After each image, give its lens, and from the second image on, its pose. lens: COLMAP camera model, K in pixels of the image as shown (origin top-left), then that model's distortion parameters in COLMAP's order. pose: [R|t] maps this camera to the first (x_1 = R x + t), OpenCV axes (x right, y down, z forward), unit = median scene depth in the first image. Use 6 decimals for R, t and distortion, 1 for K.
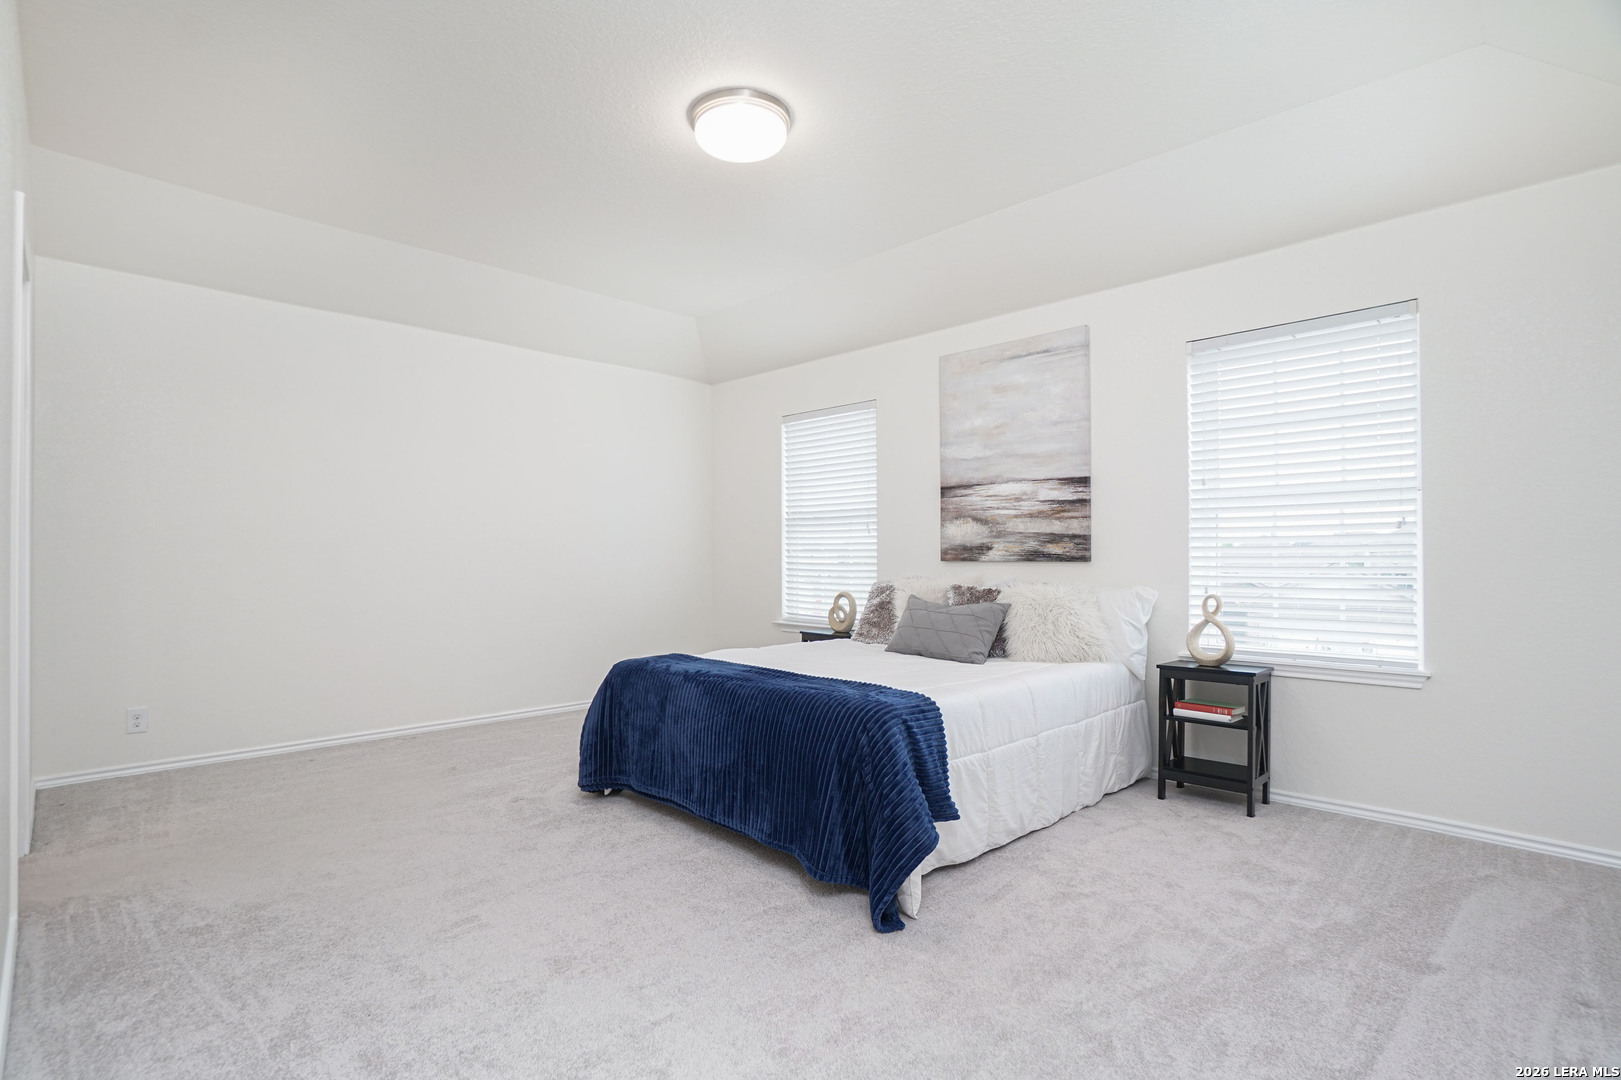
lens RADIAL K [[787.0, 0, 827.4], [0, 787.0, 539.5], [0, 0, 1]] dist [-0.038245, 0.005784]
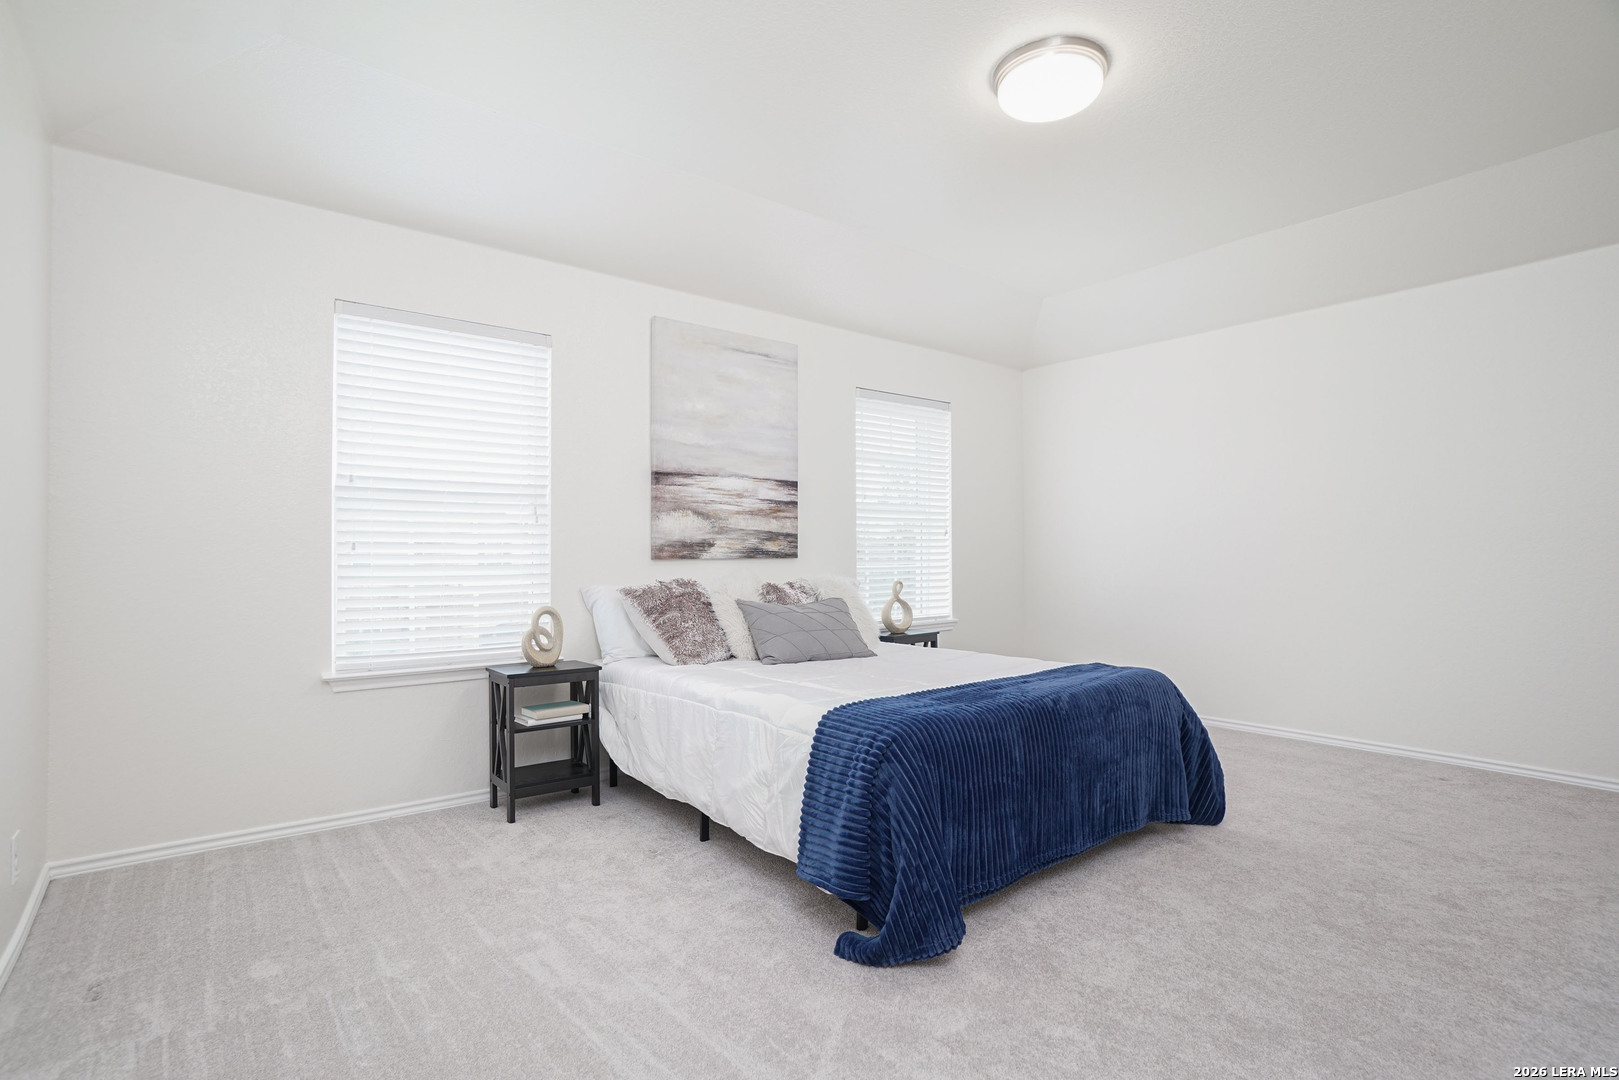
lens RADIAL K [[786.0, 0, 824.6], [0, 786.0, 551.9], [0, 0, 1]] dist [-0.038245, 0.005784]
pose [[0.110096, 0.009151, 0.993879, -0.713605], [-0.008384, 0.999931, -0.008278, 0.026396], [-0.993886, -0.007421, 0.110165, 0.776739]]
